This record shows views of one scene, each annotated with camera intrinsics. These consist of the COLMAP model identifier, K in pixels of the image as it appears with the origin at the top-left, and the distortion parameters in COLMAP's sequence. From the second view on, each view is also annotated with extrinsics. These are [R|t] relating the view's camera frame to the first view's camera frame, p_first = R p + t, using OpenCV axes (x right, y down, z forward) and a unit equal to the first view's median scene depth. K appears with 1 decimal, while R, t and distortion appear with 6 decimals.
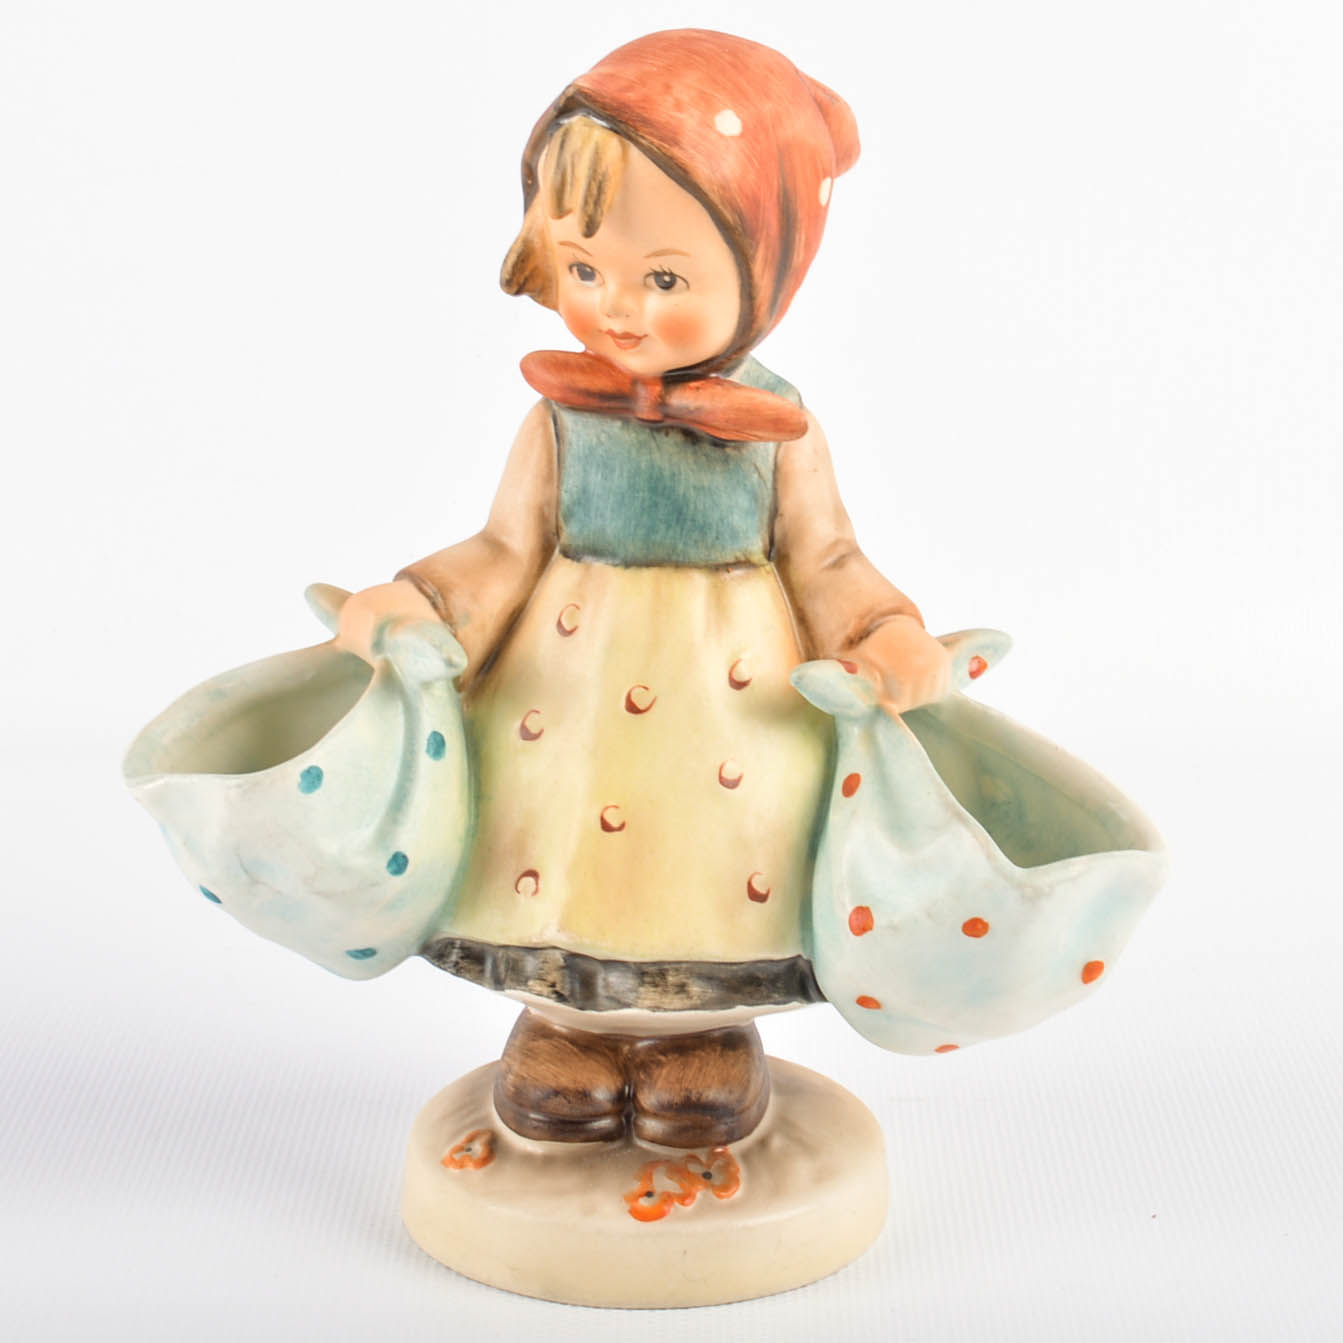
lens RADIAL K [[3274.8, 0, 671.6], [0, 3274.8, 560.6], [0, 0, 1]] dist [-0.043596, -0.206549]
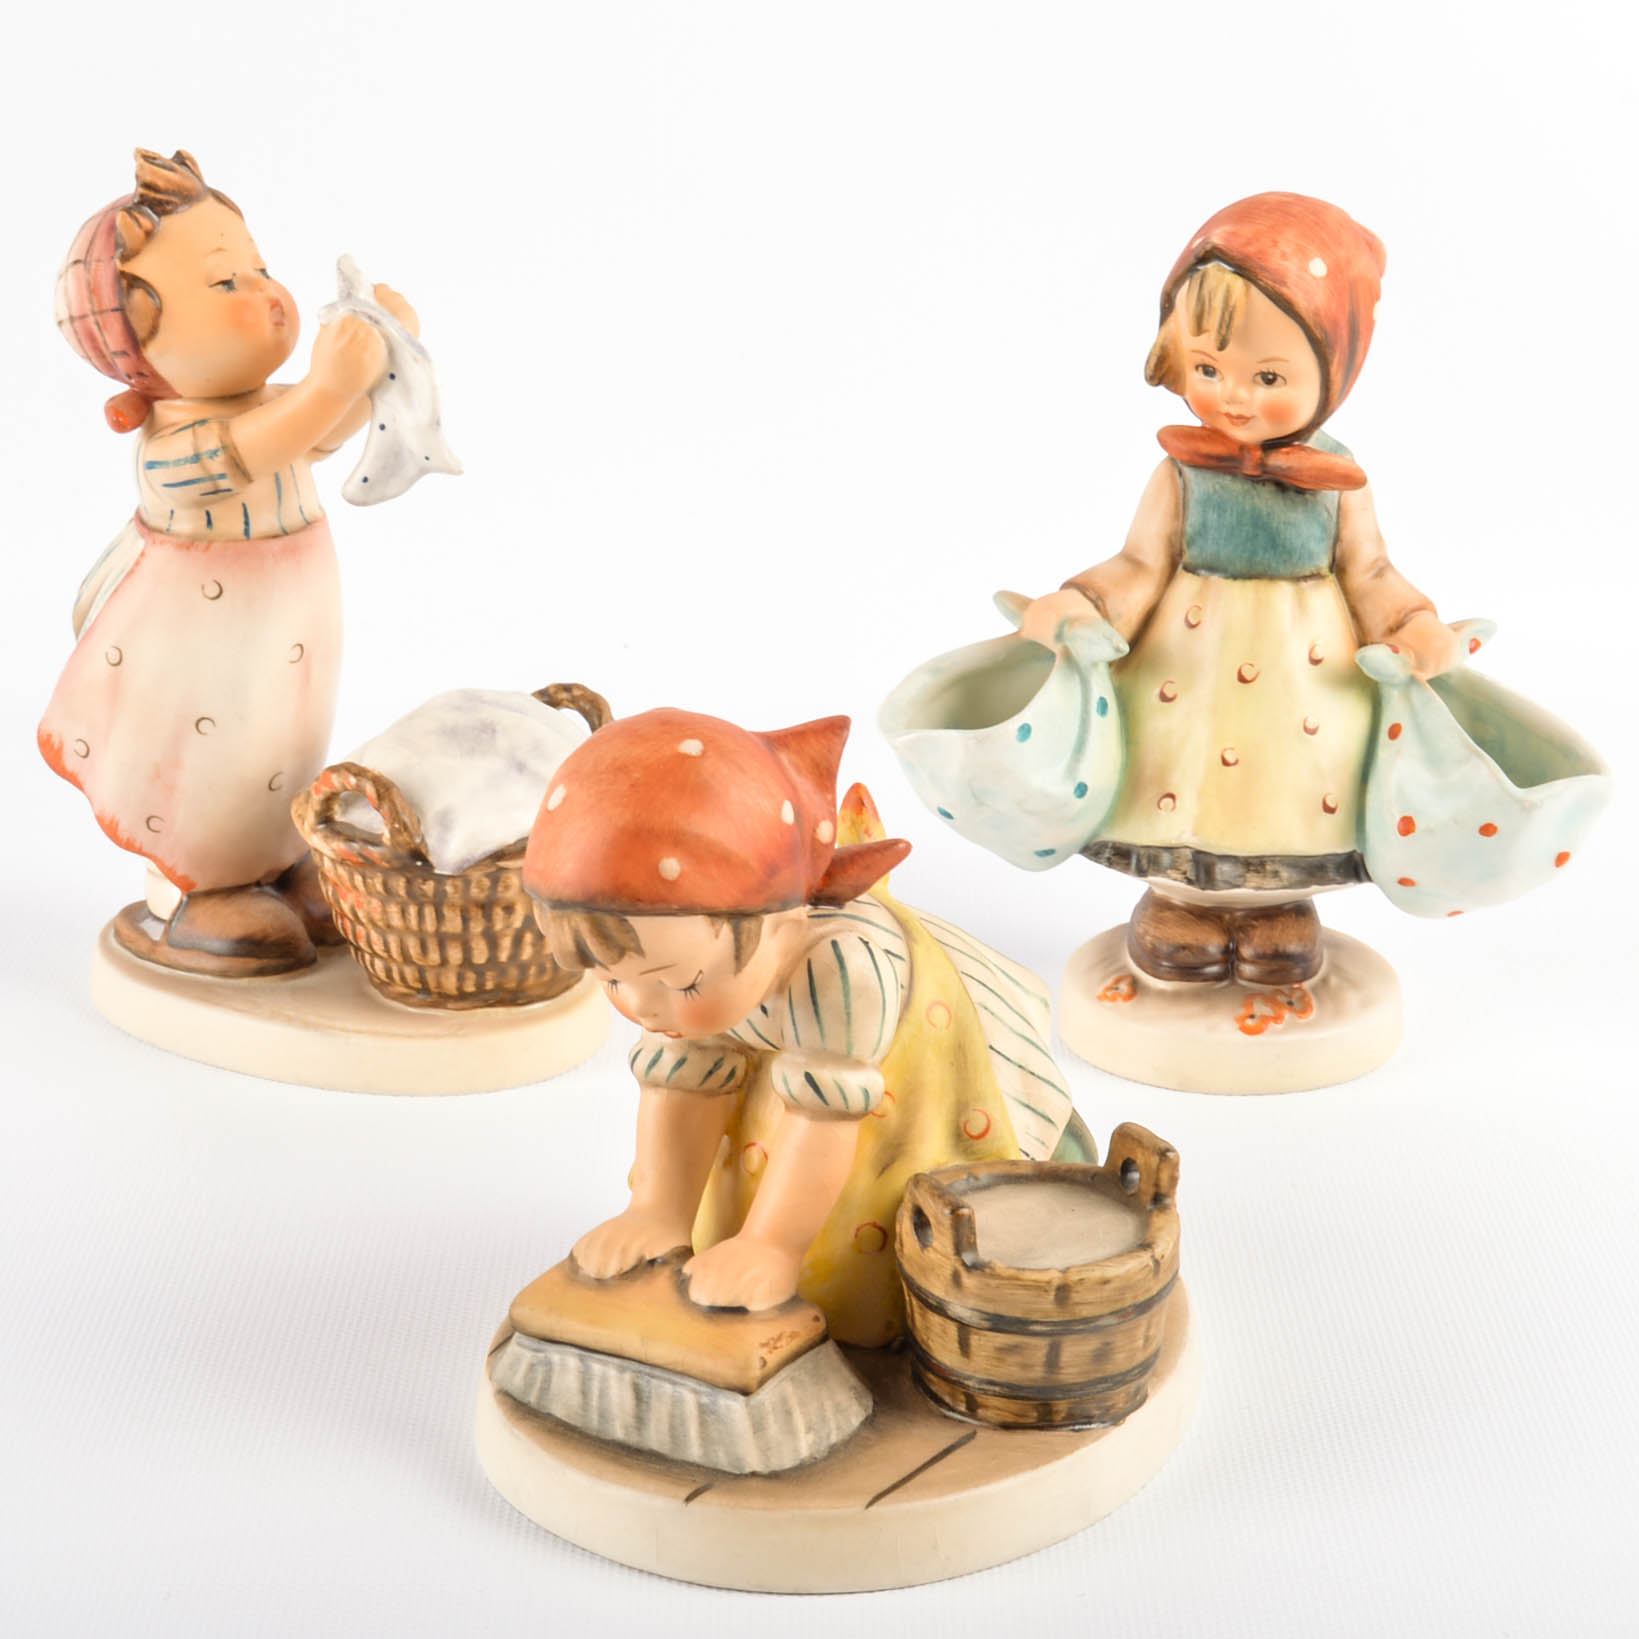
lens RADIAL K [[3334.6, 0, 819.5], [0, 3334.6, 819.5], [0, 0, 1]] dist [-0.053800, 0.015559]
pose [[0.999786, -0.012638, 0.016353, -0.218828], [0.010709, 0.993530, 0.113068, -0.059833], [-0.017676, -0.112869, 0.993453, -0.440893]]
